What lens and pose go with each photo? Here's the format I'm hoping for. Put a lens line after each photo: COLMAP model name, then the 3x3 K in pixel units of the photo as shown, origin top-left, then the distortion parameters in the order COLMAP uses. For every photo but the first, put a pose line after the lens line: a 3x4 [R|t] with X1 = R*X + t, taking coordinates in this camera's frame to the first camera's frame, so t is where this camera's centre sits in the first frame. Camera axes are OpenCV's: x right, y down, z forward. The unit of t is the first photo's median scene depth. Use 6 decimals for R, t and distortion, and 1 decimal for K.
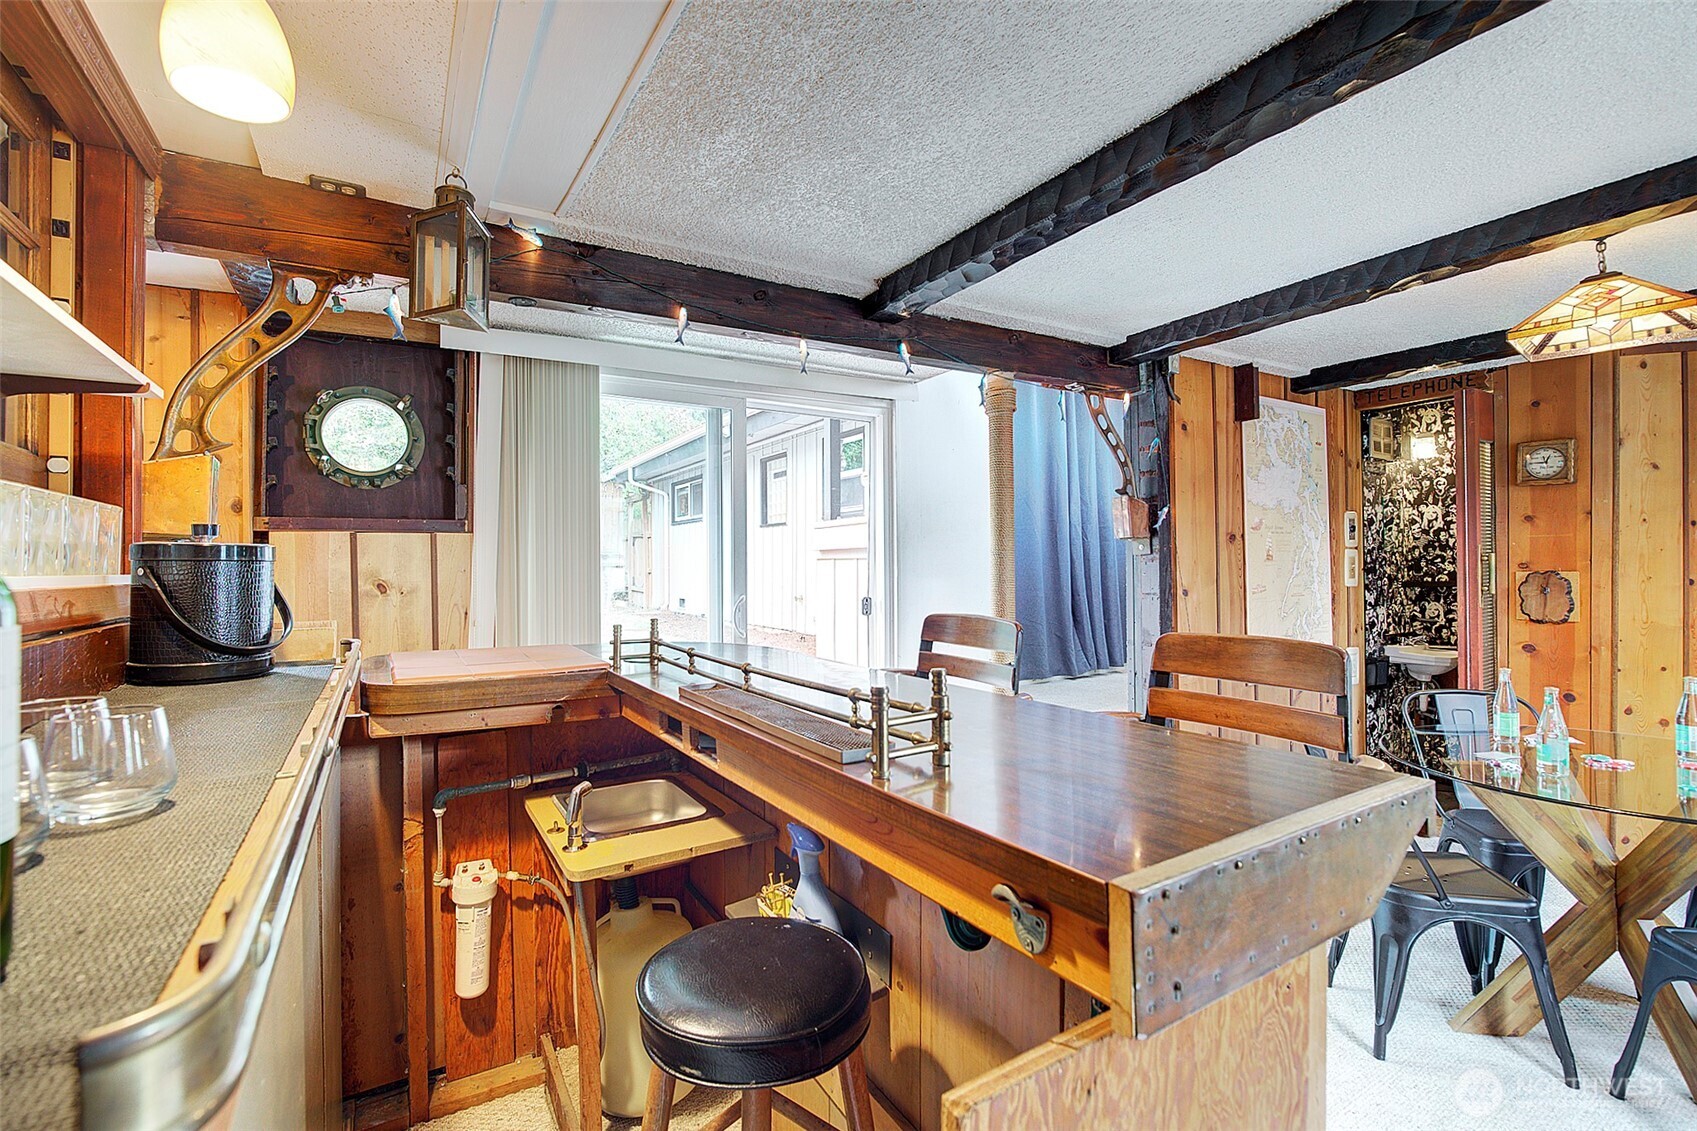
lens RADIAL K [[737.2, 0, 848.5], [0, 737.2, 569.5], [0, 0, 1]] dist [-0.011224, 0.000175]
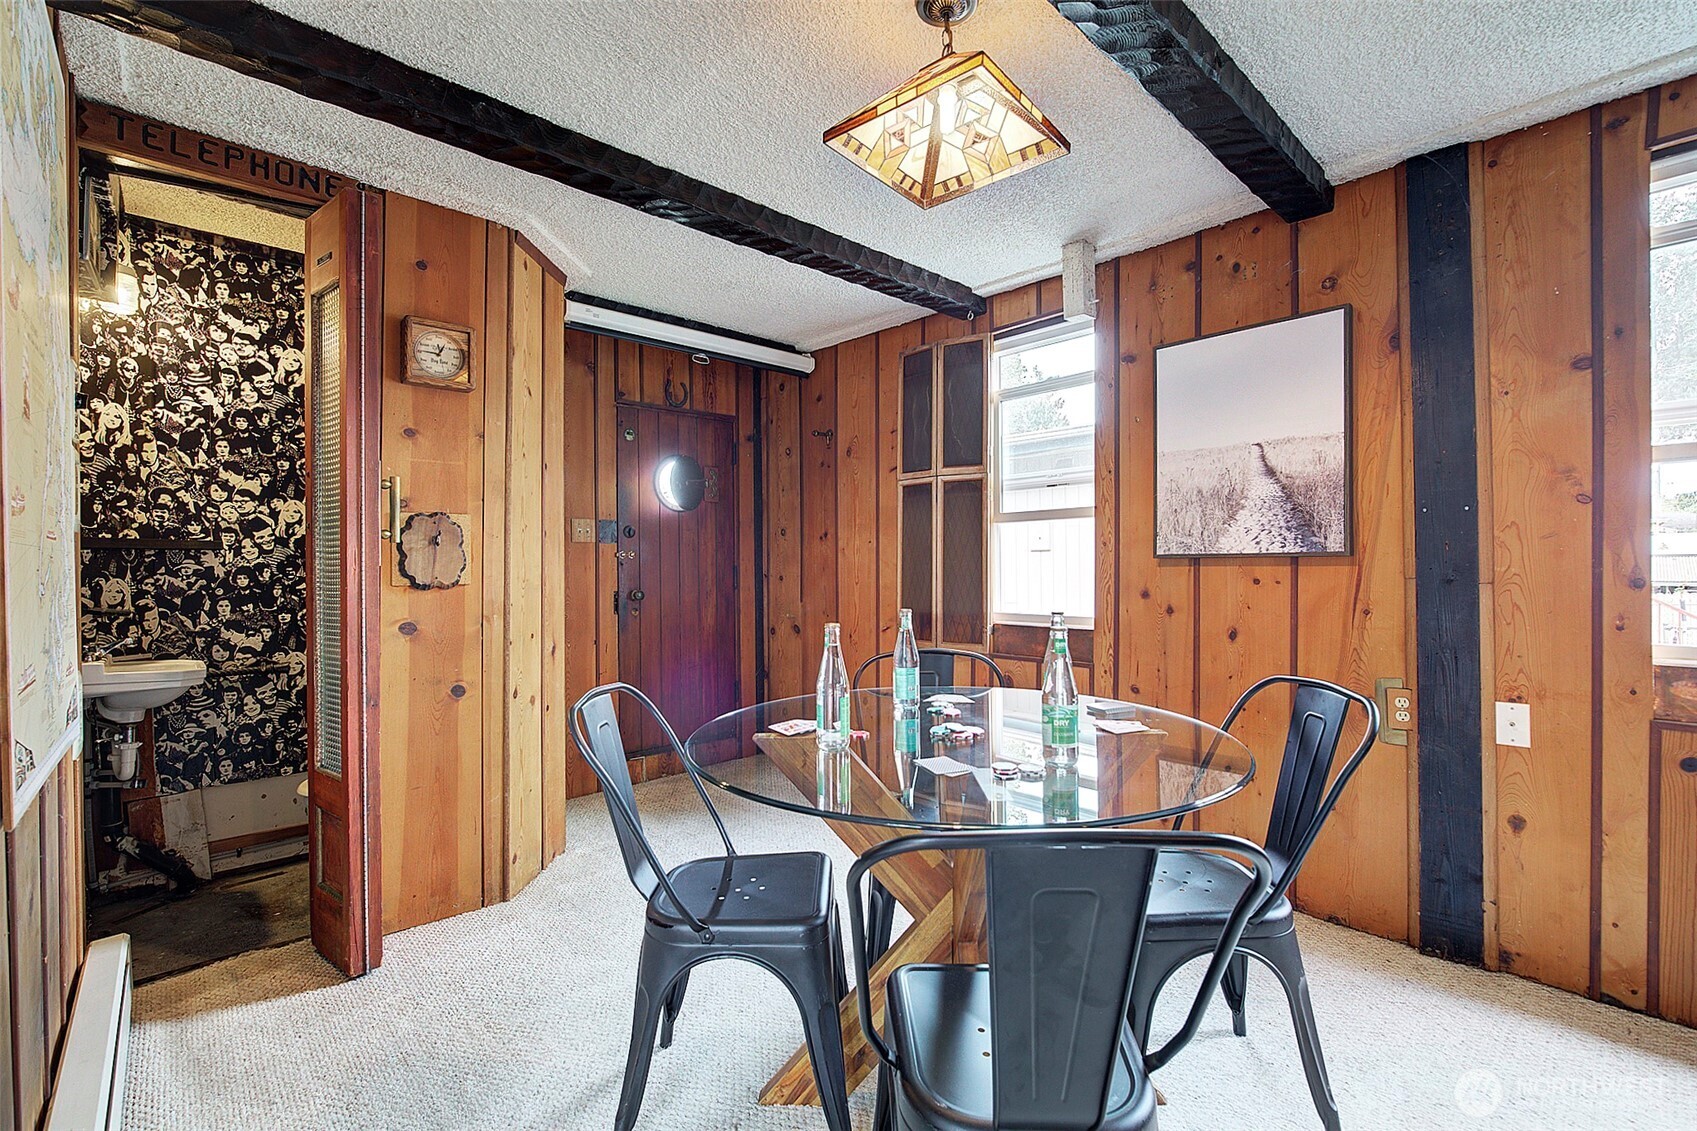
lens RADIAL K [[737.2, 0, 848.5], [0, 737.2, 569.5], [0, 0, 1]] dist [-0.011224, 0.000175]
pose [[-0.185407, 0.005276, 0.982648, 0.181979], [0.011743, 0.999926, -0.003153, 0.055585], [-0.982592, 0.010955, -0.185455, 0.663687]]
